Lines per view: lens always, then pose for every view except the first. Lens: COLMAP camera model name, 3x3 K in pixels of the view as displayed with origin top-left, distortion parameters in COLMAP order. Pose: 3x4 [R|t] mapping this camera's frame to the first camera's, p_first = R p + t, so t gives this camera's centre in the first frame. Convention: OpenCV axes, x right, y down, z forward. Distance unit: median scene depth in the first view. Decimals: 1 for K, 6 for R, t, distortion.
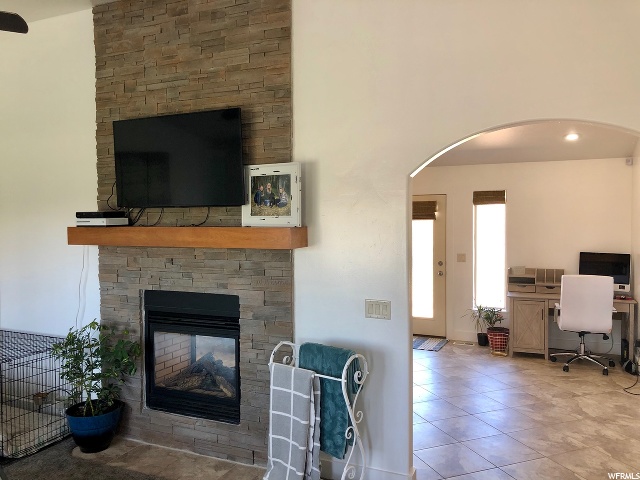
lens RADIAL K [[530.0, 0, 324.3], [0, 530.0, 235.8], [0, 0, 1]] dist [0.042861, -0.043345]
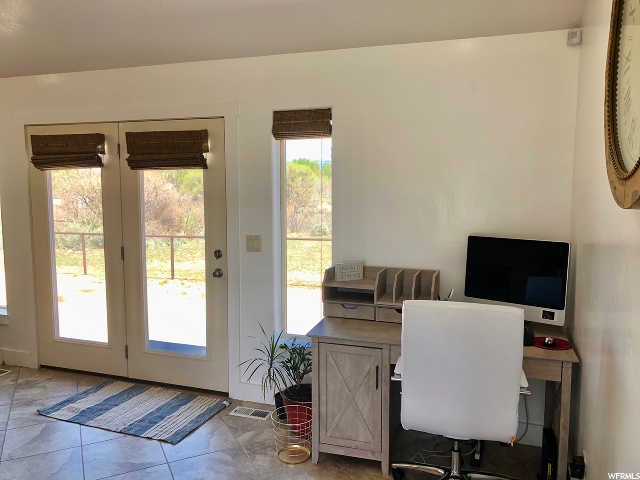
lens RADIAL K [[530.0, 0, 318.2], [0, 530.0, 234.2], [0, 0, 1]] dist [0.042861, -0.043345]
pose [[0.996662, 0.003217, 0.081581, 0.307228], [-0.008465, 0.997910, 0.064061, -0.000978], [-0.081205, -0.064537, 0.994606, 0.539176]]
